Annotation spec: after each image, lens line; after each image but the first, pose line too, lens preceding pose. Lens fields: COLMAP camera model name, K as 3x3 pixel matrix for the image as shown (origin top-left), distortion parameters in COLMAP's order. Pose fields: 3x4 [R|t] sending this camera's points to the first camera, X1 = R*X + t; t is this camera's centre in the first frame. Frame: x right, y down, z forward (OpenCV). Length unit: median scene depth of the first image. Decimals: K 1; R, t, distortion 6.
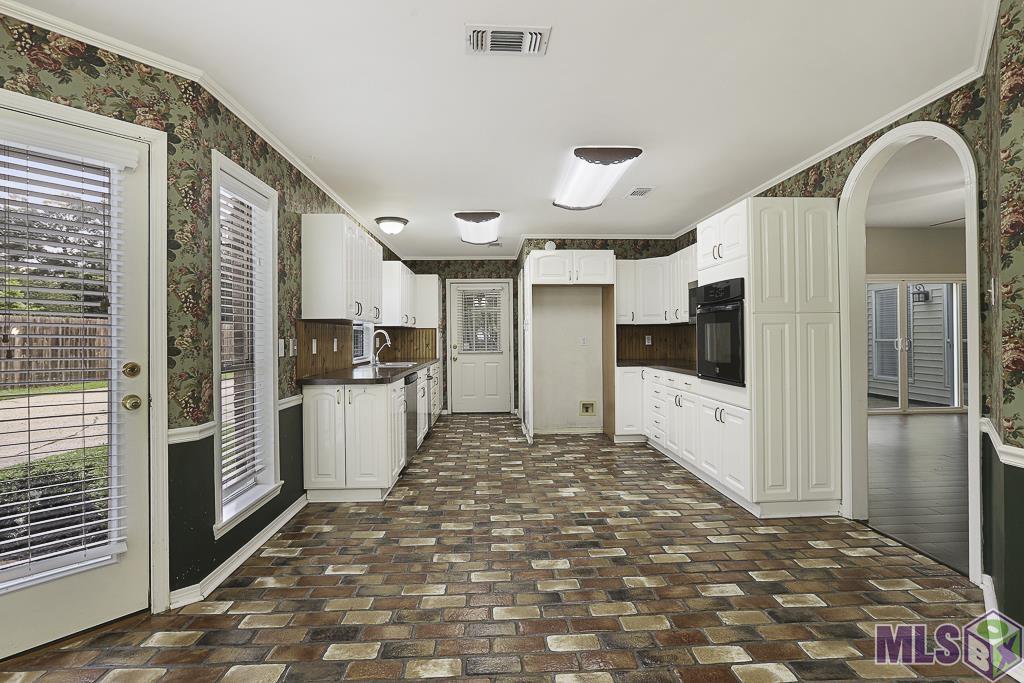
lens RADIAL K [[474.7, 0, 512.9], [0, 474.7, 340.6], [0, 0, 1]] dist [-0.028164, 0.004842]
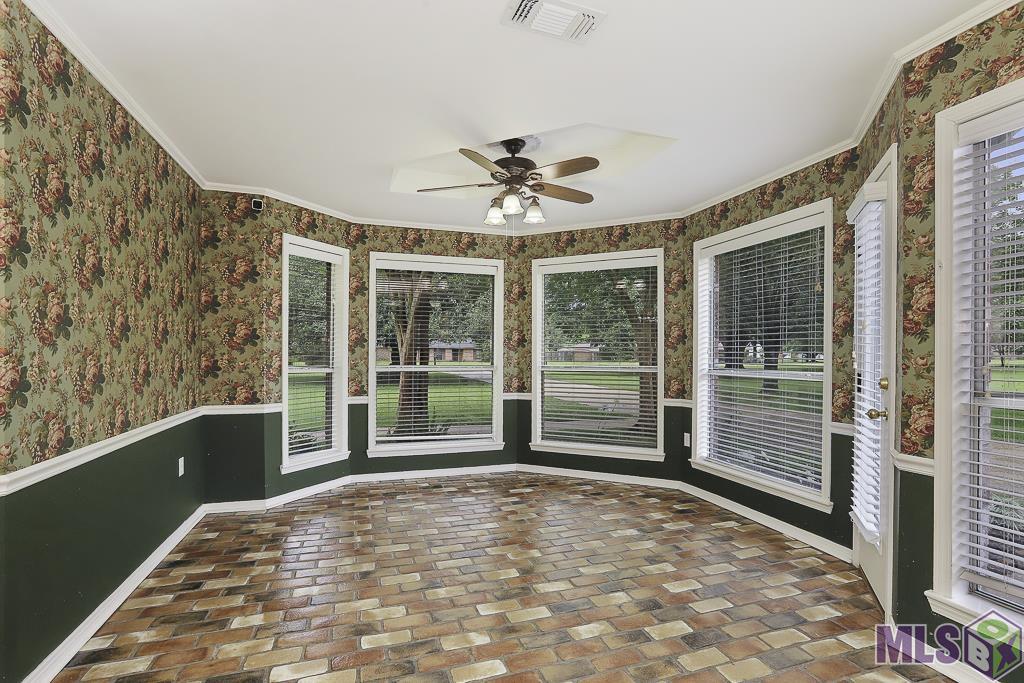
lens RADIAL K [[474.7, 0, 518.7], [0, 474.7, 350.7], [0, 0, 1]] dist [-0.028164, 0.004842]
pose [[-0.960085, 0.001198, -0.279707, 0.110208], [-0.000658, 0.999978, 0.006540, -0.006988], [0.279709, 0.006463, -0.960063, 0.673268]]
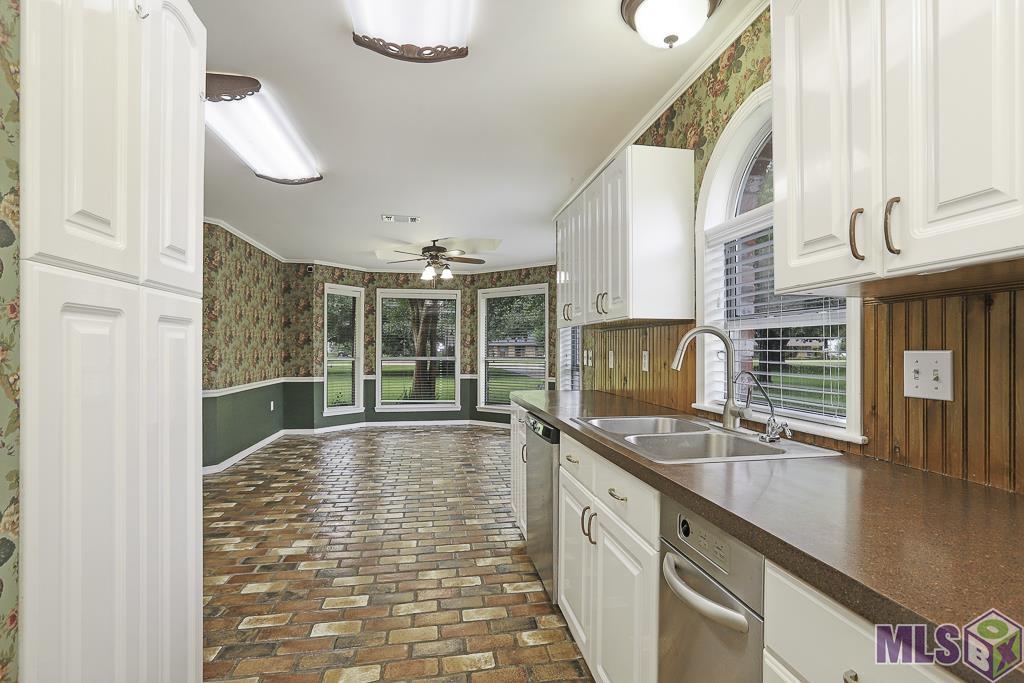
lens RADIAL K [[474.7, 0, 517.5], [0, 474.7, 343.2], [0, 0, 1]] dist [-0.028164, 0.004842]
pose [[-0.991067, 0.003338, -0.133321, -0.096405], [0.003797, 0.999988, -0.003186, -0.009010], [0.133309, -0.003664, -0.991068, 1.235049]]
